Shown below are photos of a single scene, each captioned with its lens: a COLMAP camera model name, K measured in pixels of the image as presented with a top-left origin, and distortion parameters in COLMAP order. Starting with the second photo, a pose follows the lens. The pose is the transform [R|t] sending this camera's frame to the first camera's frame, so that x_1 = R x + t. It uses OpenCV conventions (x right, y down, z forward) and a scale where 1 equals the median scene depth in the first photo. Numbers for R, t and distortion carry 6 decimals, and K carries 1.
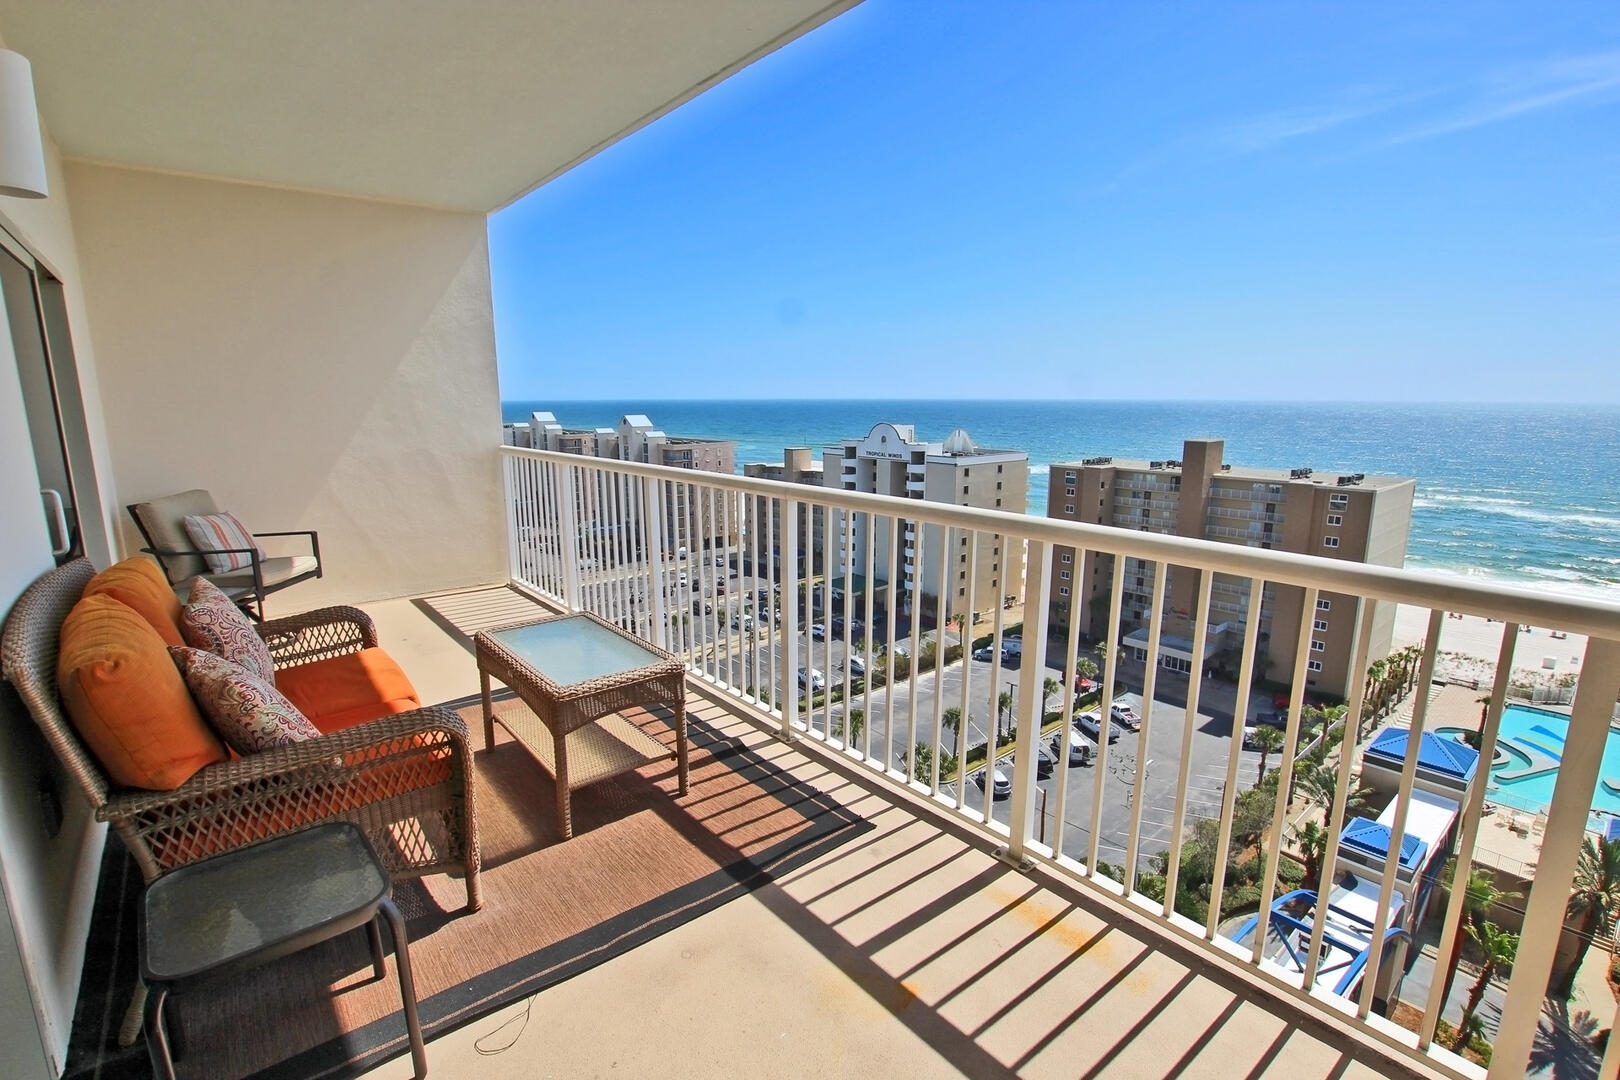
lens RADIAL K [[747.3, 0, 810.0], [0, 747.3, 540.0], [0, 0, 1]] dist [-0.026511, 0.000354]
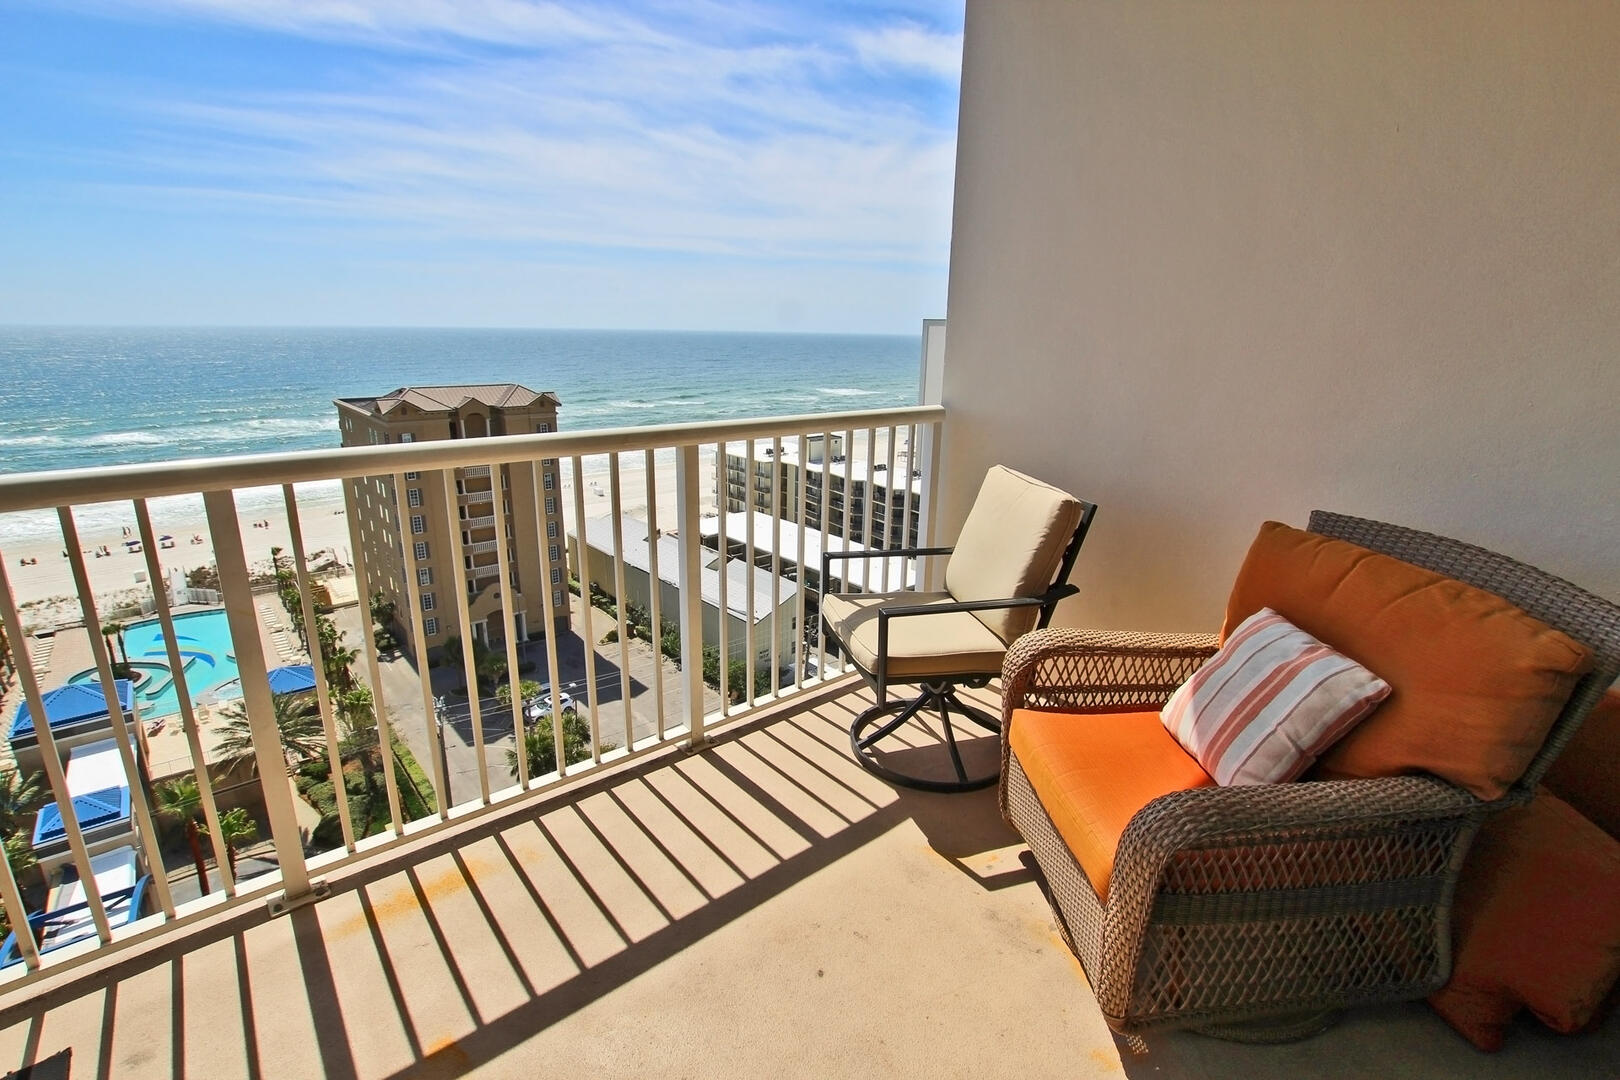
lens RADIAL K [[747.3, 0, 810.0], [0, 747.3, 540.0], [0, 0, 1]] dist [-0.026511, 0.000354]
pose [[-0.098848, -0.245195, 0.964421, -0.091974], [0.150903, 0.954266, 0.258080, -0.008936], [-0.983594, 0.171045, -0.057326, 0.099759]]
